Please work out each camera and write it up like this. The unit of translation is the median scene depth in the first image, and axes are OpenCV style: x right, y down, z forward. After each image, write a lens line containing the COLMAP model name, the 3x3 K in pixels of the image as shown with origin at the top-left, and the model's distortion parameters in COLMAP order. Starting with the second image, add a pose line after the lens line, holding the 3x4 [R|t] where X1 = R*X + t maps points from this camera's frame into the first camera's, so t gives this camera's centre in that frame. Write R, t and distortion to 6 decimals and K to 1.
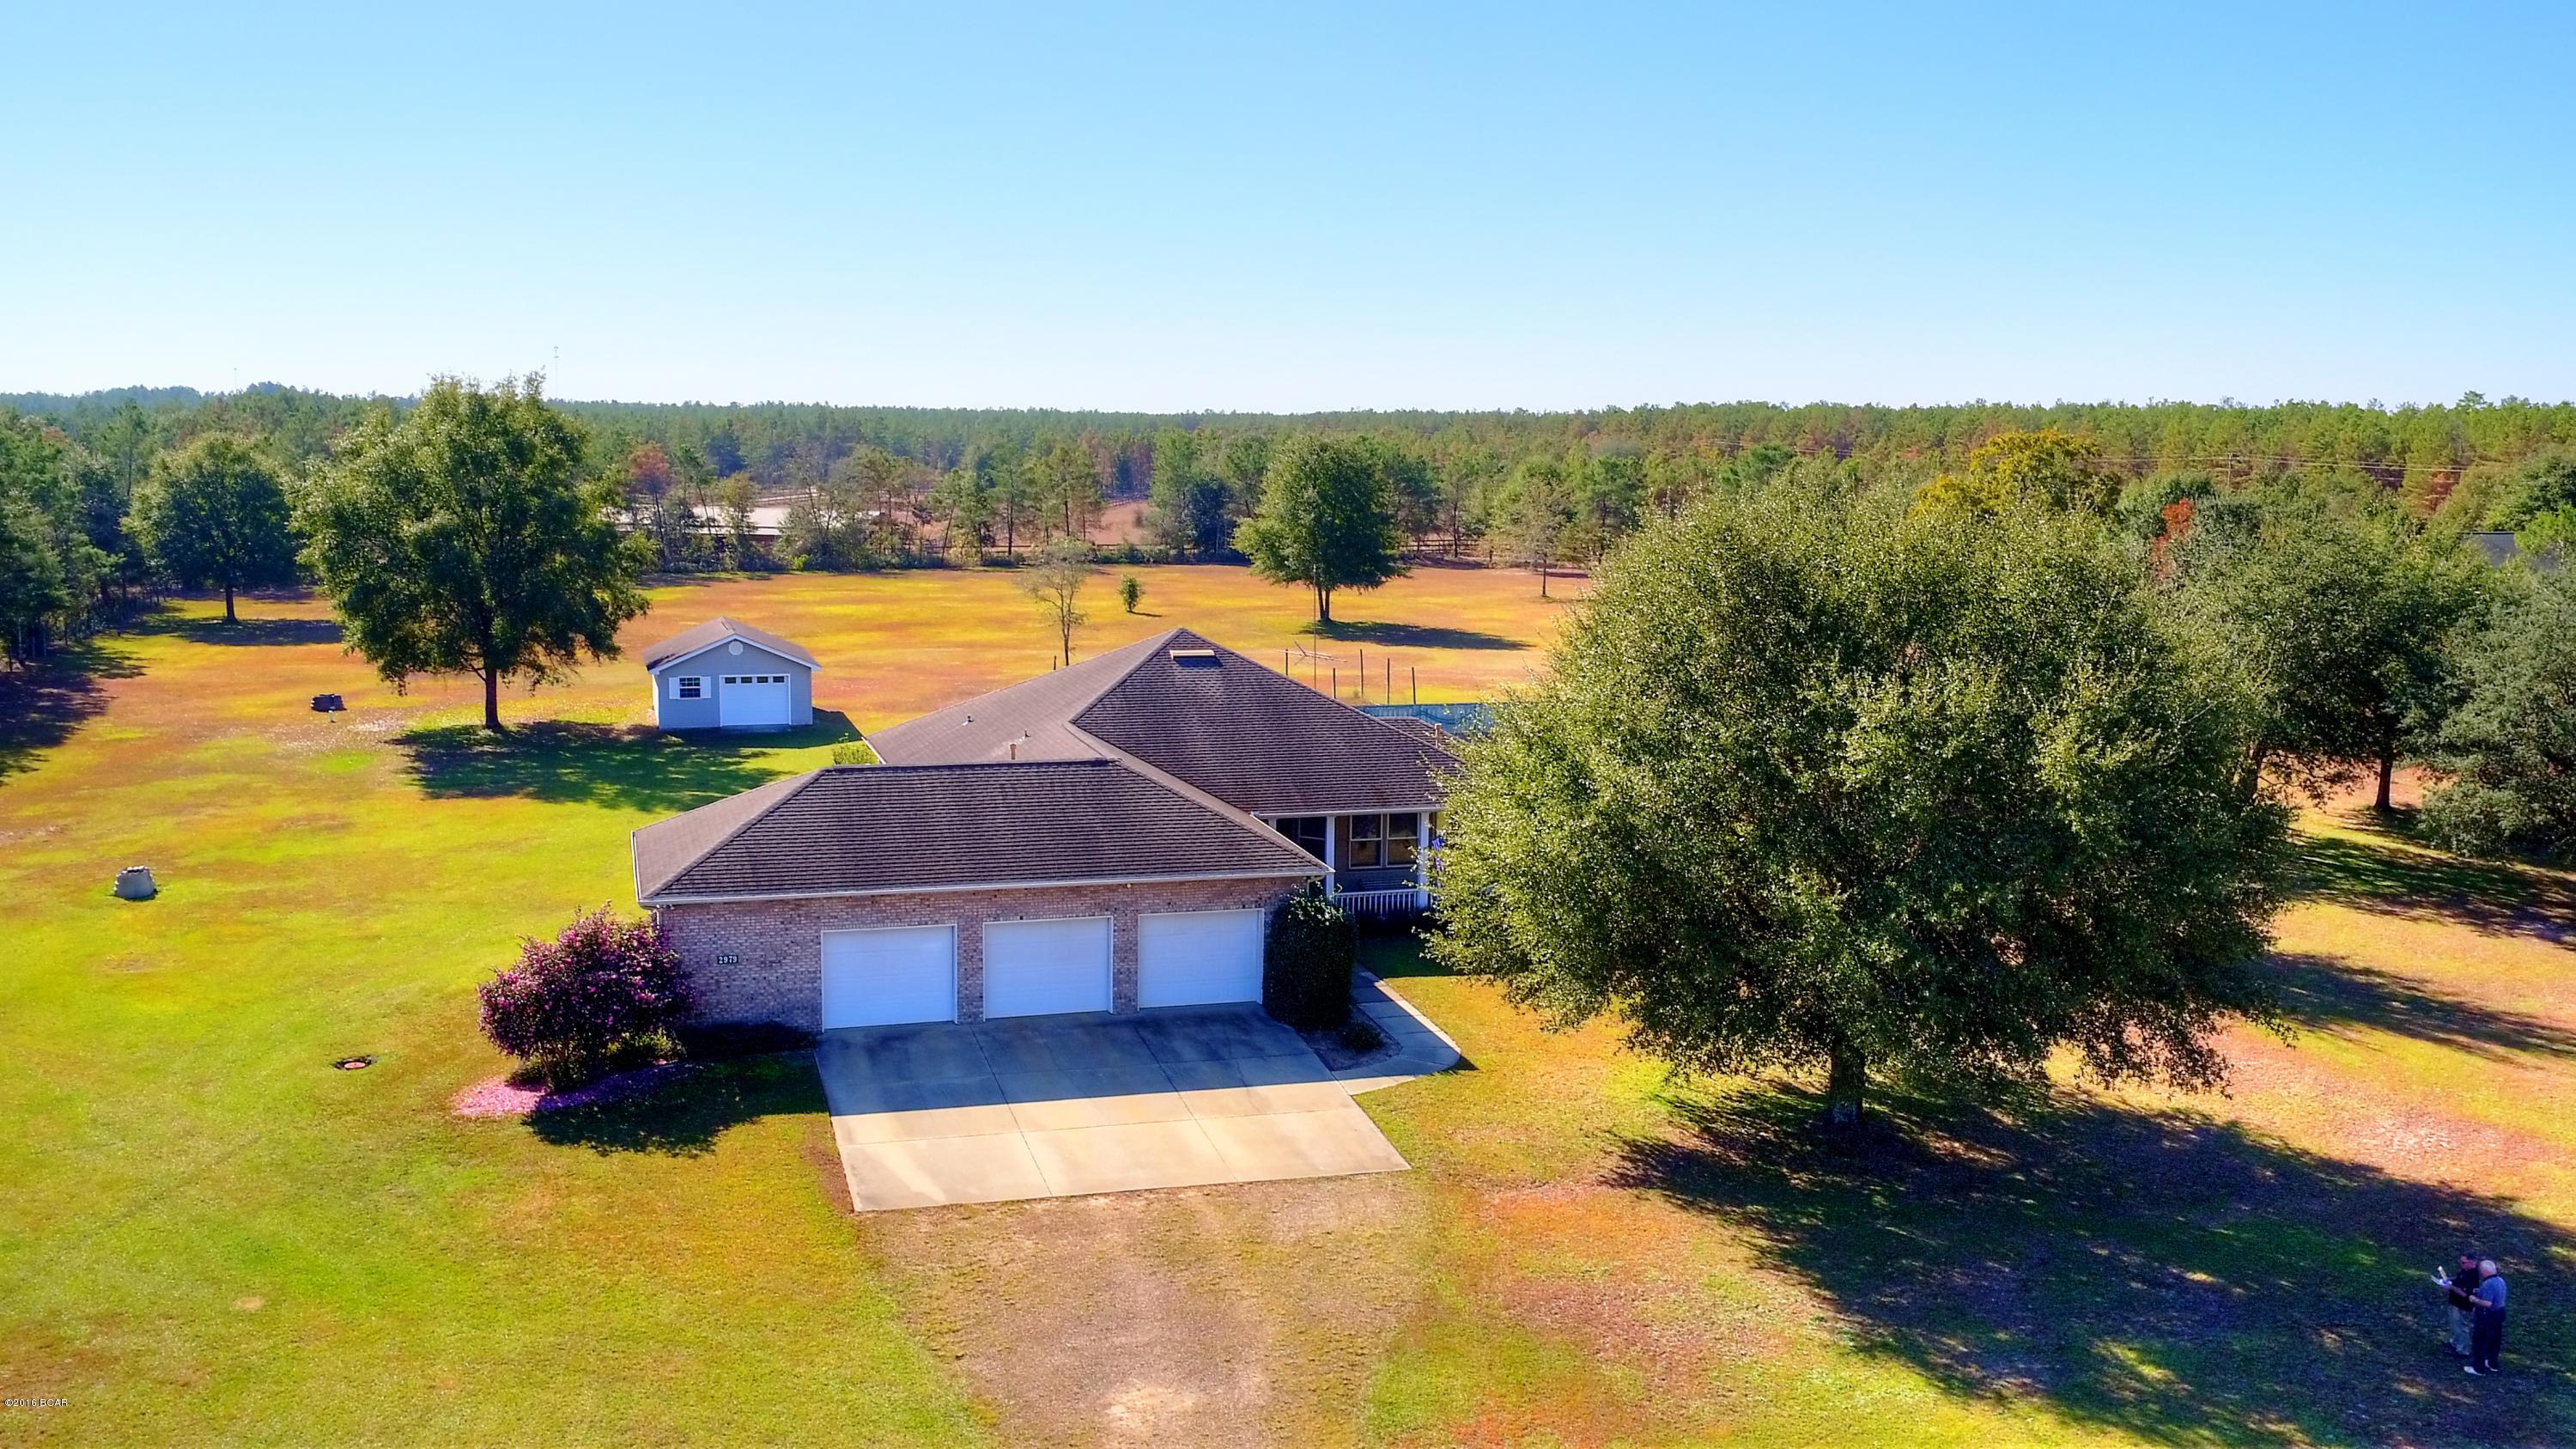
lens RADIAL K [[2261.3, 0, 1301.1], [0, 2261.3, 719.8], [0, 0, 1]] dist [-0.001323, -0.004193]
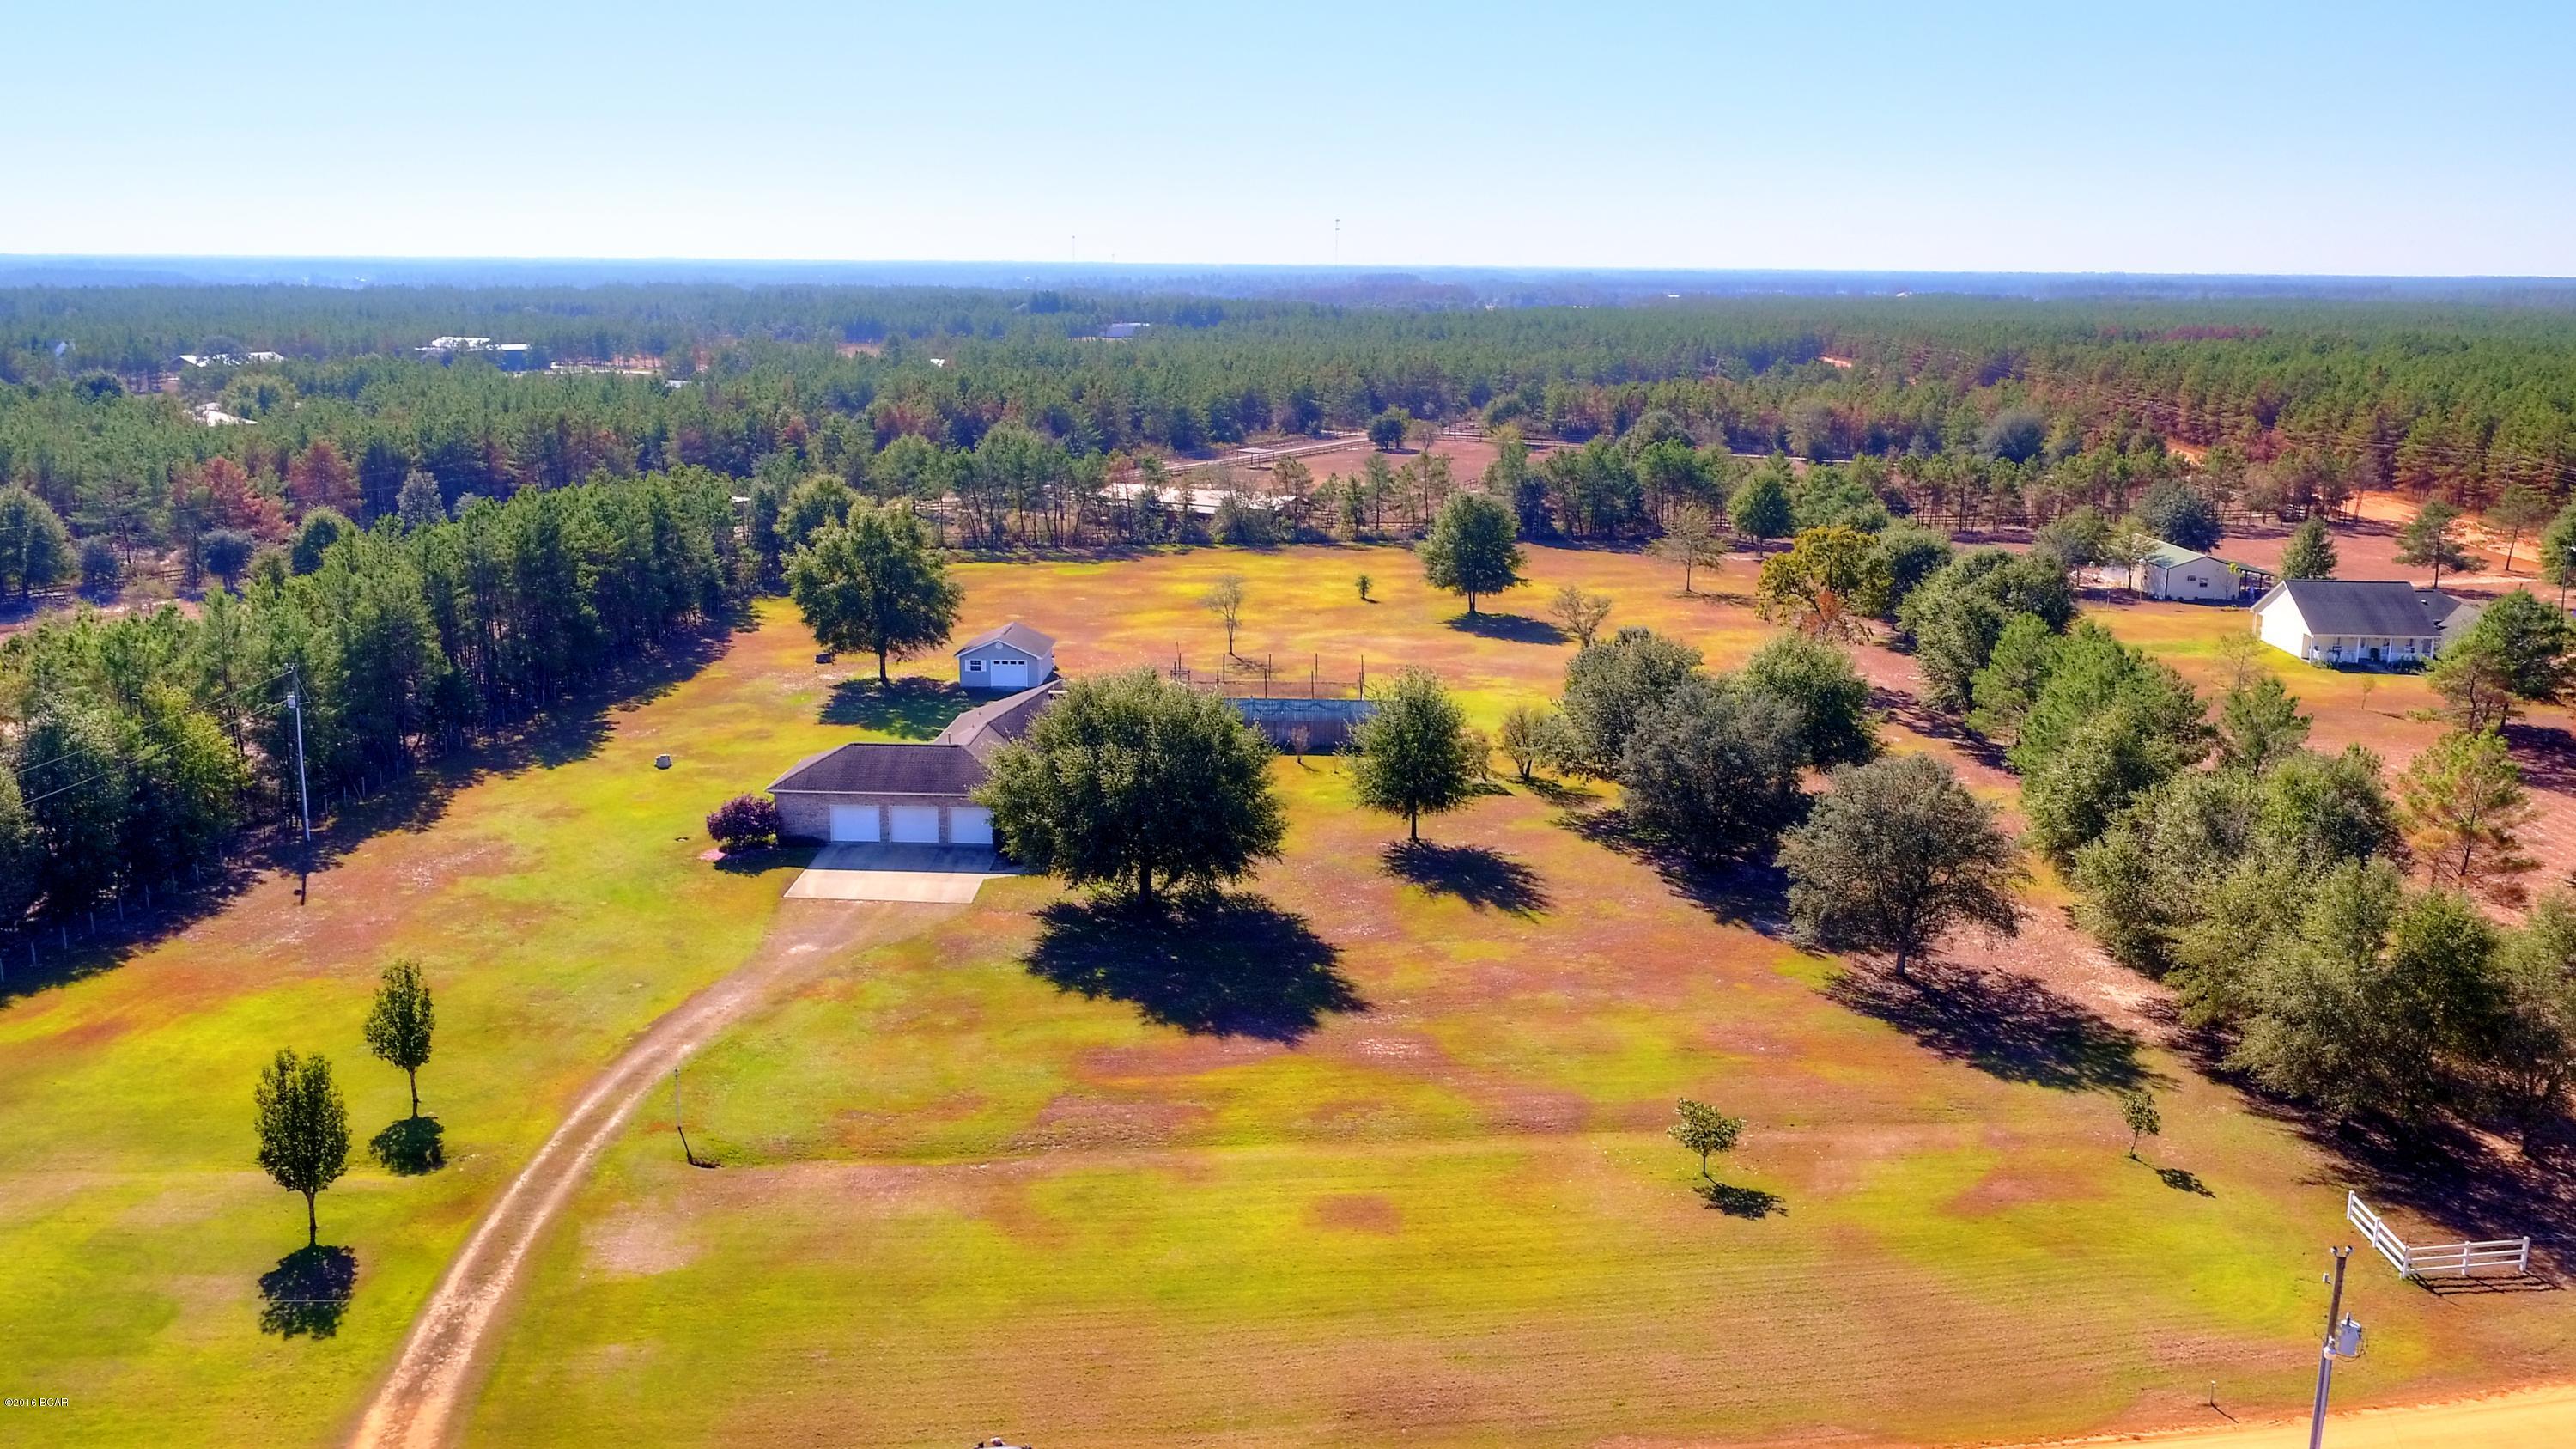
lens RADIAL K [[2261.3, 0, 1301.1], [0, 2261.3, 719.8], [0, 0, 1]] dist [-0.001323, -0.004193]
pose [[0.941251, 0.062055, -0.331958, 0.949236], [-0.040366, 0.996599, 0.071843, -0.177592], [0.335287, -0.054223, 0.940554, -1.068659]]
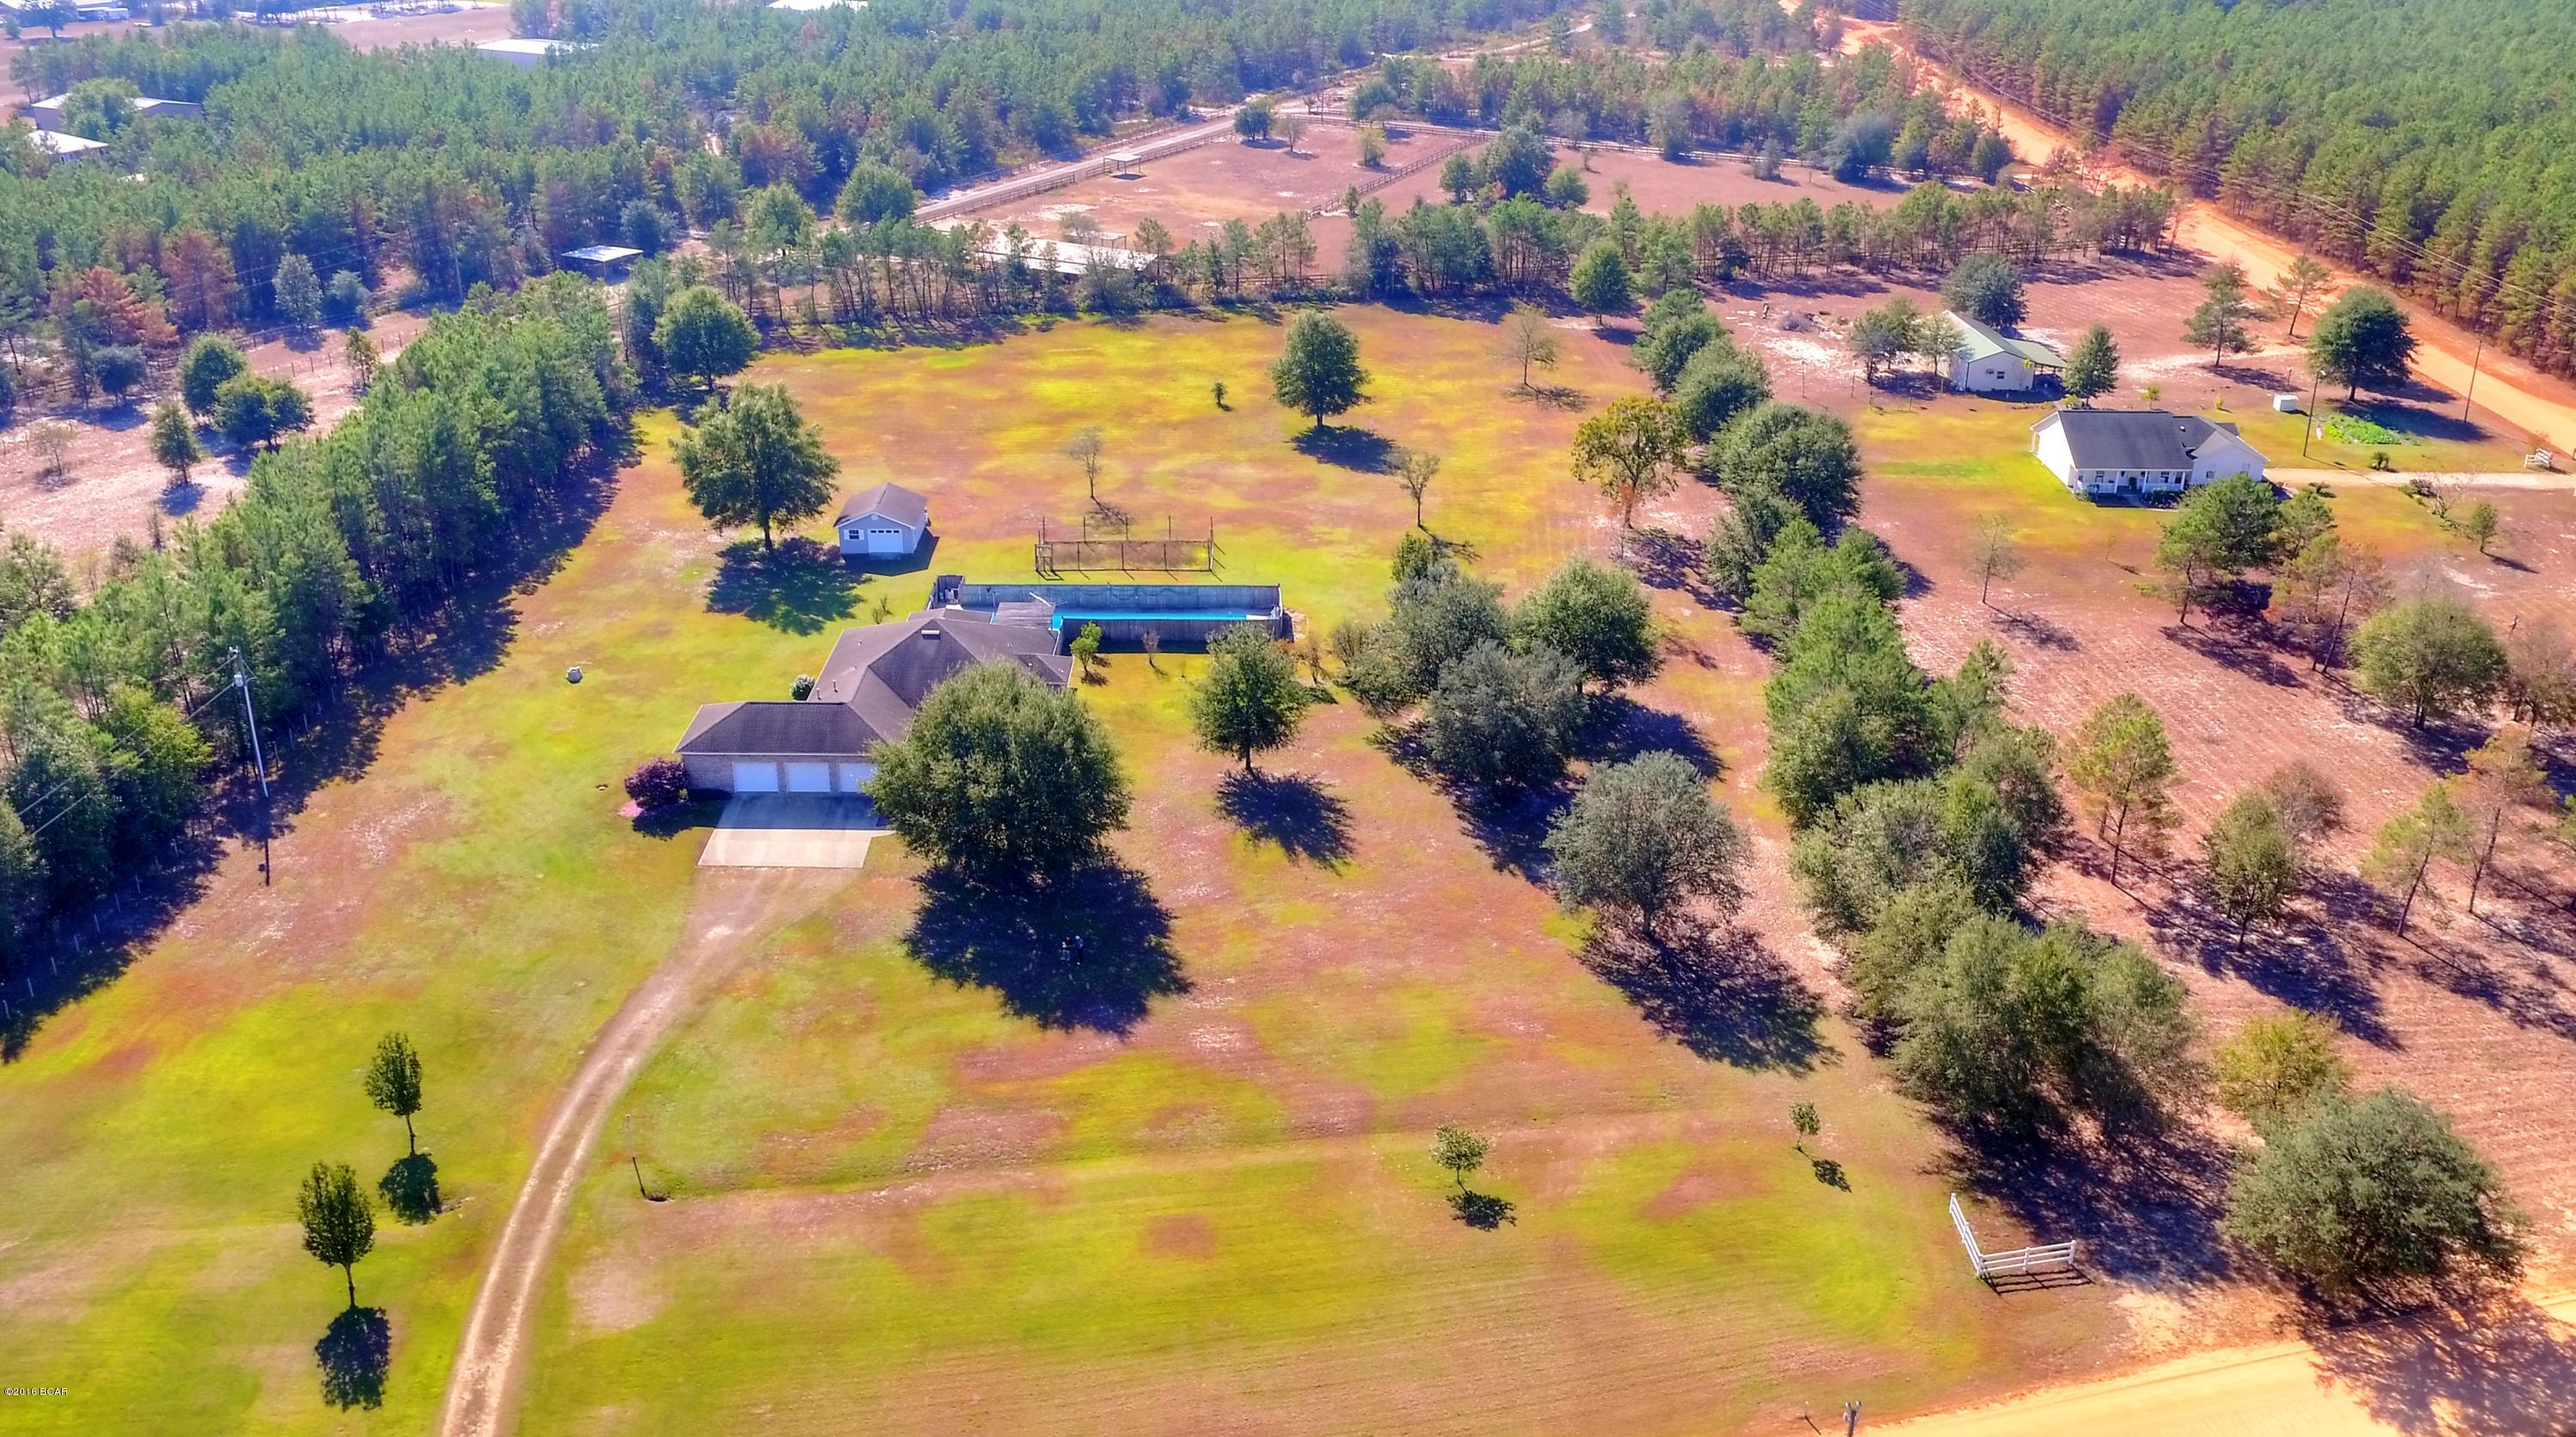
lens RADIAL K [[2269.5, 0, 1308.4], [0, 2269.5, 720.2], [0, 0, 1]] dist [-0.002360, -0.006493]
pose [[0.957550, 0.110282, -0.266339, 1.062004], [-0.036268, 0.962674, 0.268222, -0.641970], [0.285978, -0.247176, 0.925808, -1.280117]]
